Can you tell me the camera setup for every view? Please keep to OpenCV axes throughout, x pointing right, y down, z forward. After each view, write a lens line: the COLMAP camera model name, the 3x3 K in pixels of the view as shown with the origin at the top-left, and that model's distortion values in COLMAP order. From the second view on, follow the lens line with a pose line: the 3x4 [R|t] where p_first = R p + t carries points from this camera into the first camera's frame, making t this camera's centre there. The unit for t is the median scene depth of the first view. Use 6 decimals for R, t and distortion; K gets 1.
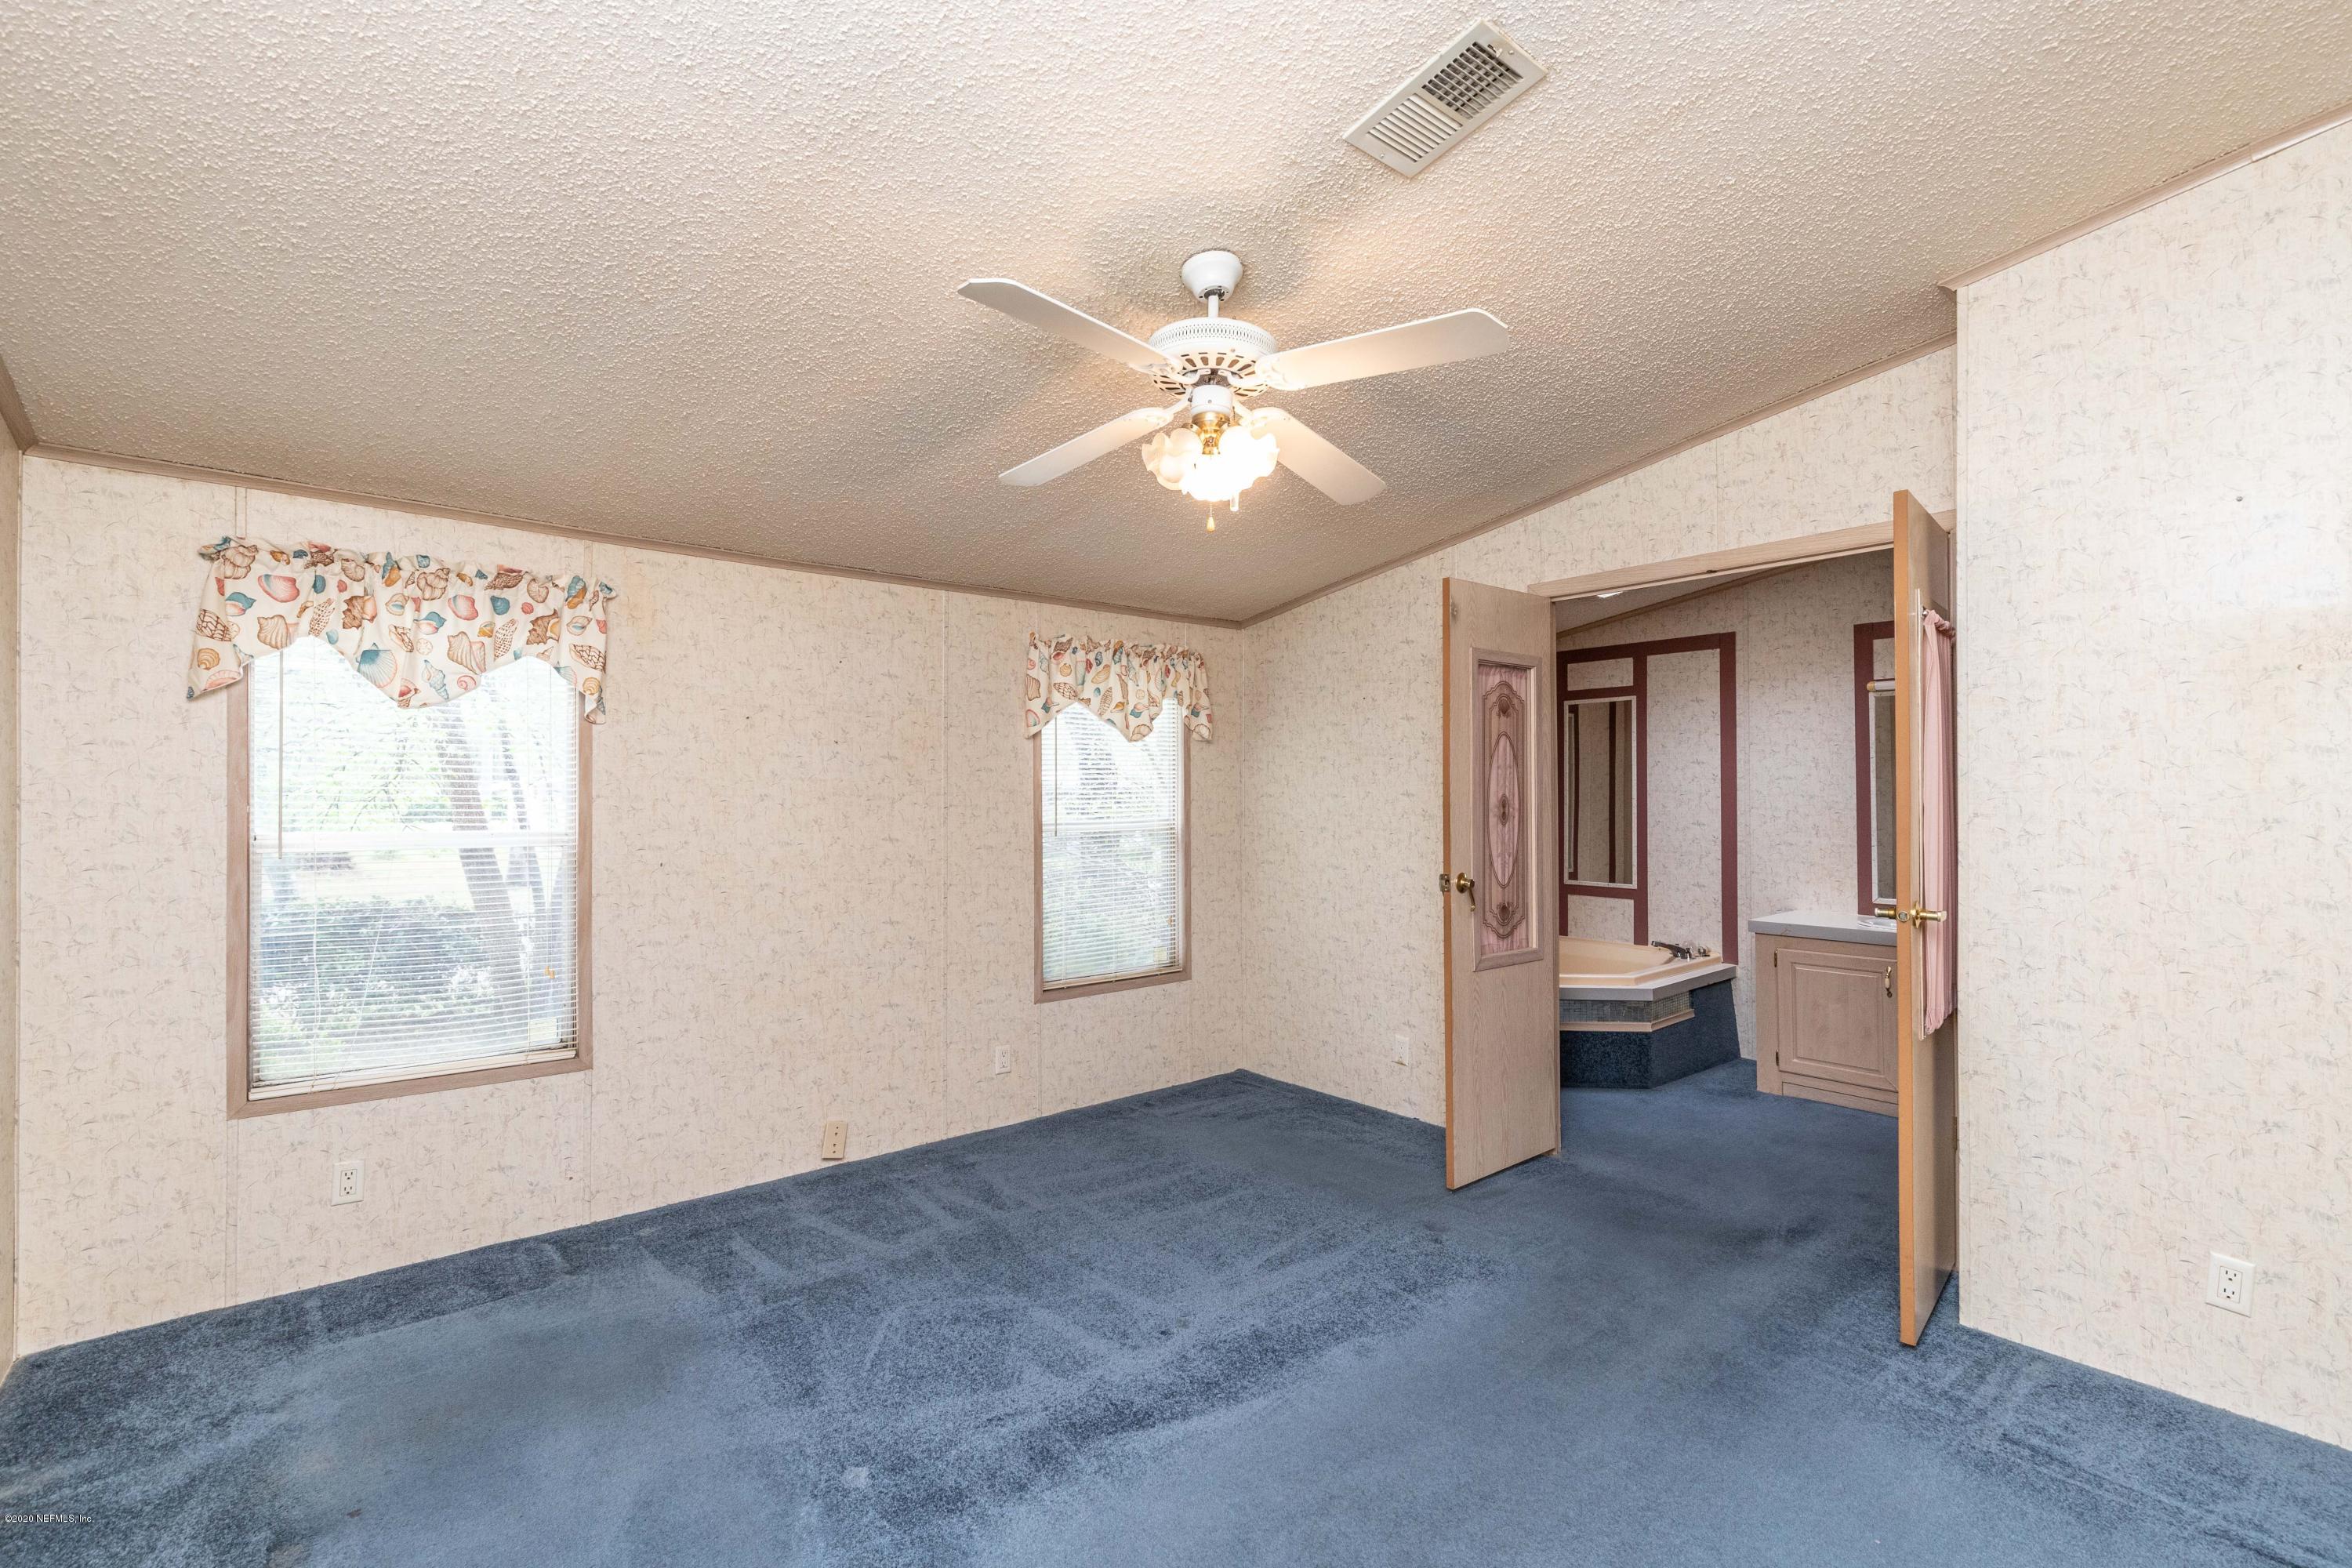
lens RADIAL K [[1065.3, 0, 1167.6], [0, 1065.3, 791.9], [0, 0, 1]] dist [0.007145, -0.000667]
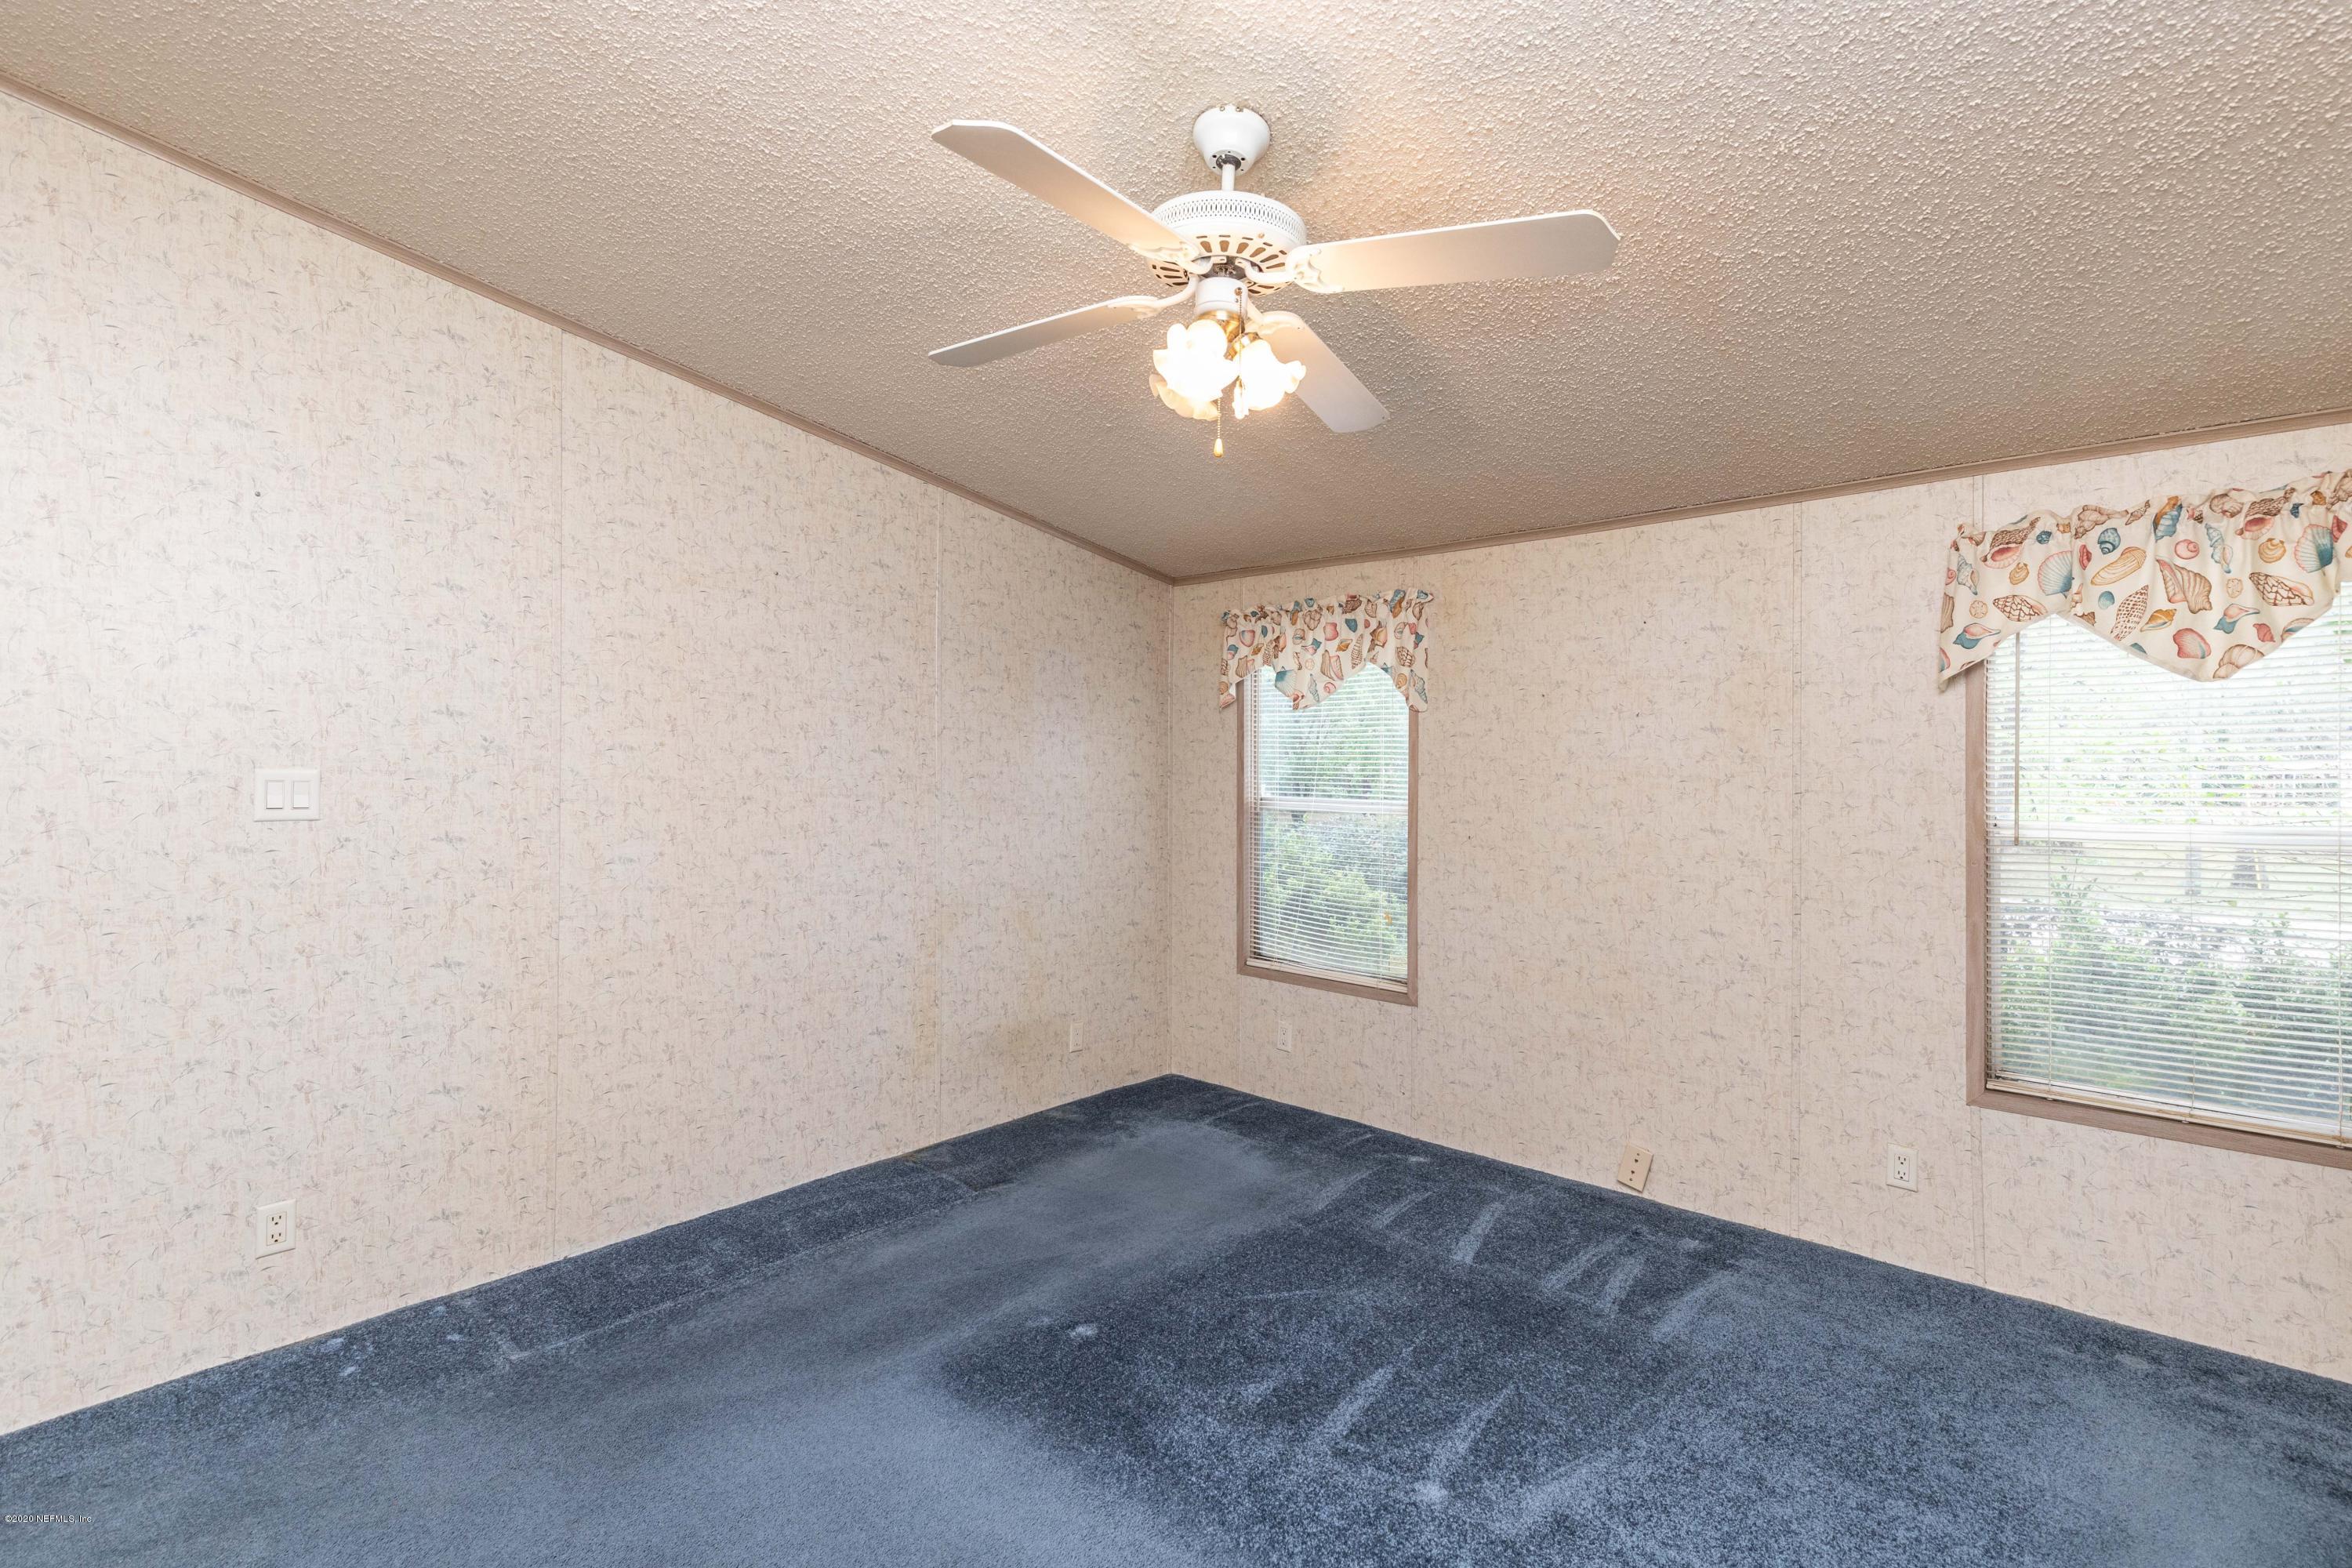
lens RADIAL K [[1065.3, 0, 1184.4], [0, 1065.3, 775.6], [0, 0, 1]] dist [0.007145, -0.000667]
pose [[0.147514, 0.002191, -0.989057, 0.559654], [-0.010924, 0.999940, 0.000585, 0.007776], [0.989000, 0.010718, 0.147530, 0.555210]]
